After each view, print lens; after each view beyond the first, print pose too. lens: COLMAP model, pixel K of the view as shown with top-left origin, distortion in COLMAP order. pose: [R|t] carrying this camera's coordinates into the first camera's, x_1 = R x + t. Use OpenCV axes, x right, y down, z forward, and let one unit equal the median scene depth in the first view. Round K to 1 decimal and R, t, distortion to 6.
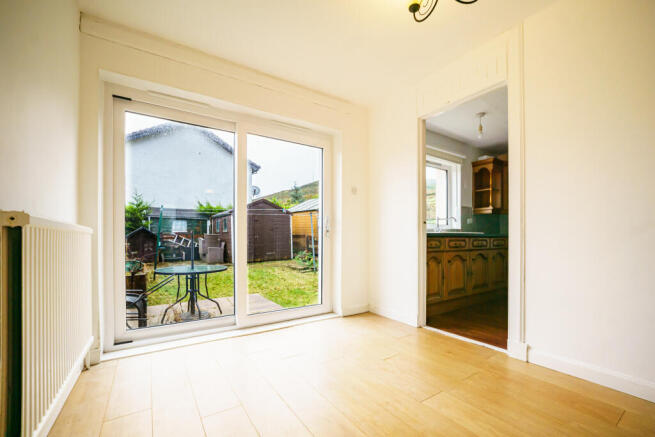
lens RADIAL K [[270.0, 0, 320.7], [0, 270.0, 245.2], [0, 0, 1]] dist [-0.015320, -0.000067]
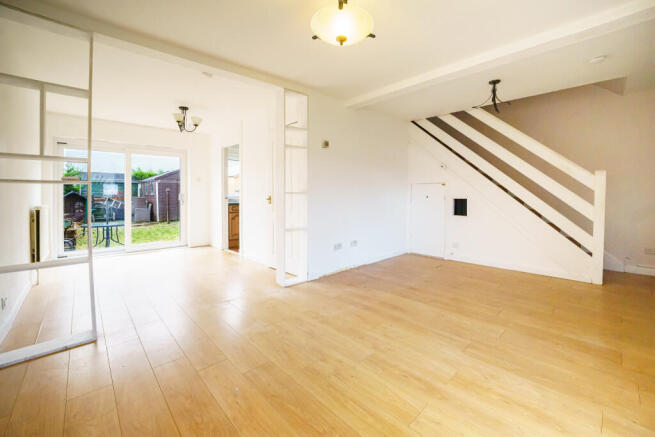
lens RADIAL K [[270.0, 0, 314.9], [0, 270.0, 200.2], [0, 0, 1]] dist [-0.015320, -0.000067]
pose [[0.989029, -0.009798, 0.147393, 0.378632], [0.011168, 0.999902, -0.008468, -0.020450], [-0.147296, 0.010021, 0.989042, -0.562330]]
